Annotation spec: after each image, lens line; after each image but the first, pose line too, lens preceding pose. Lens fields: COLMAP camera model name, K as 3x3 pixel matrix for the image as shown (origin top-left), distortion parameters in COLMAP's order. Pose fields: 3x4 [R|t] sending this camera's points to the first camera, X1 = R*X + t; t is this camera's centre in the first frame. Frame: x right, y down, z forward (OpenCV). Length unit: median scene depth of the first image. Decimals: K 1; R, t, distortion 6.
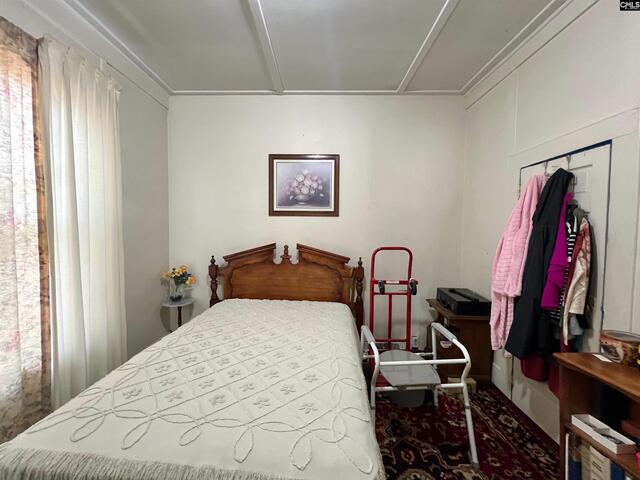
lens RADIAL K [[259.1, 0, 318.4], [0, 259.1, 238.2], [0, 0, 1]] dist [-0.001975, -0.000115]
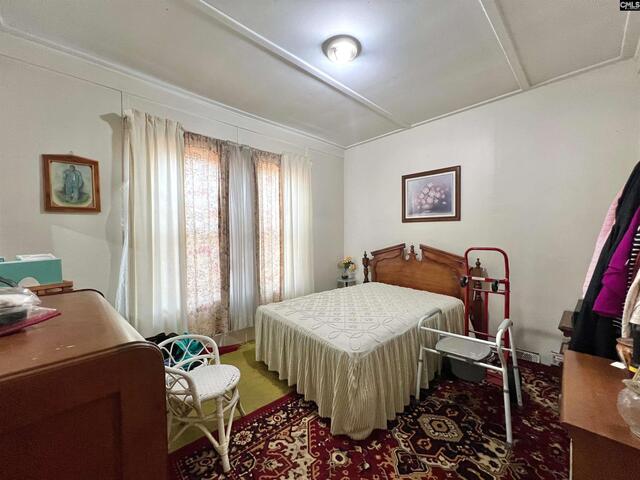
lens RADIAL K [[259.1, 0, 318.4], [0, 259.1, 238.2], [0, 0, 1]] dist [-0.001975, -0.000115]
pose [[0.689633, 0.004339, -0.724146, 0.477362], [-0.019377, 0.999735, -0.012463, 0.017051], [0.723900, 0.022627, 0.689534, -0.207601]]
